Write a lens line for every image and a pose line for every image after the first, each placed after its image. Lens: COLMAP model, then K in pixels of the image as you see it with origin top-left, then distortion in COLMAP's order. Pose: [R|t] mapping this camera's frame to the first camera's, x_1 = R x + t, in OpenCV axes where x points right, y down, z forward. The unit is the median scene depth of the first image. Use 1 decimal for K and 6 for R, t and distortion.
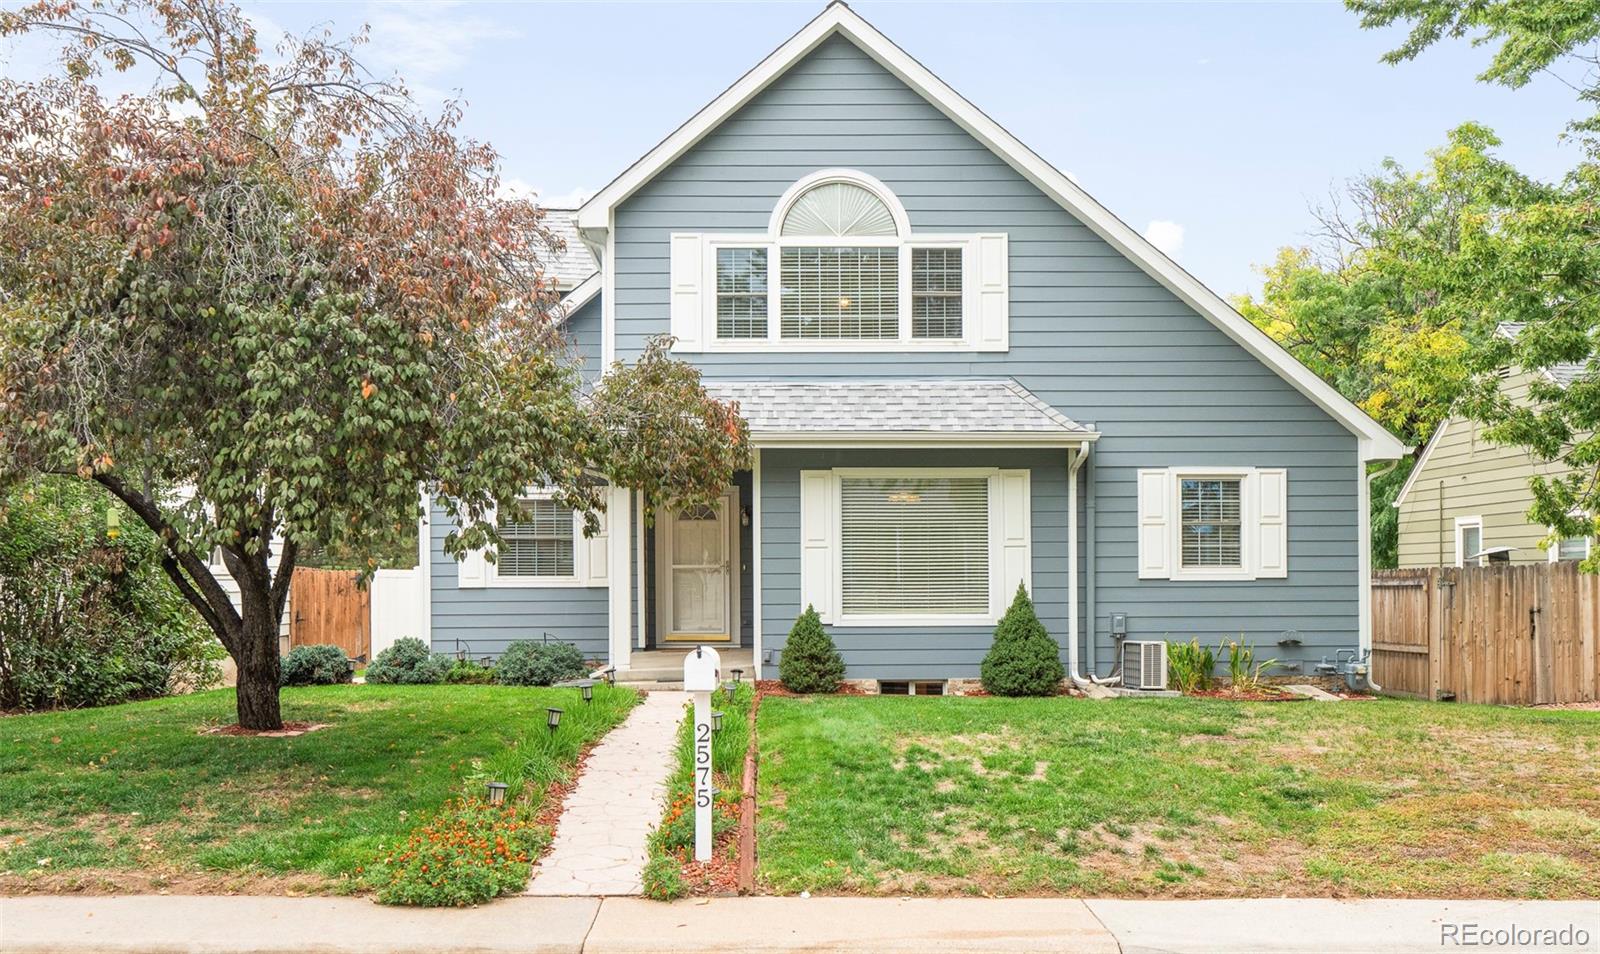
lens RADIAL K [[1355.3, 0, 800.3], [0, 1355.3, 494.5], [0, 0, 1]] dist [0.000758, 0.001679]
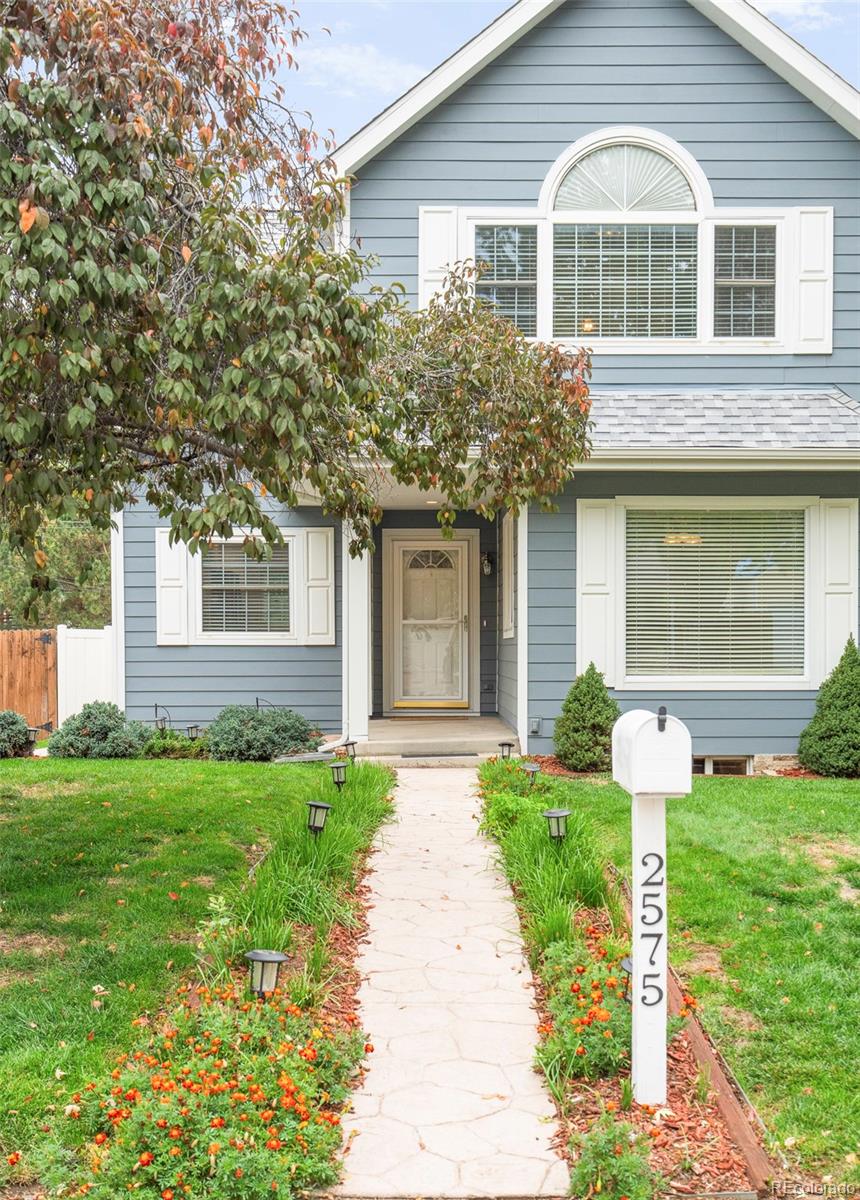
lens RADIAL K [[1256.3, 0, 430.0], [0, 1256.3, 600.0], [0, 0, 1]] dist [-0.004534, -0.003852]
pose [[0.999767, 0.002211, -0.021484, -0.072023], [-0.001796, 0.999813, 0.019279, 0.028556], [0.021522, -0.019236, 0.999583, 0.241447]]
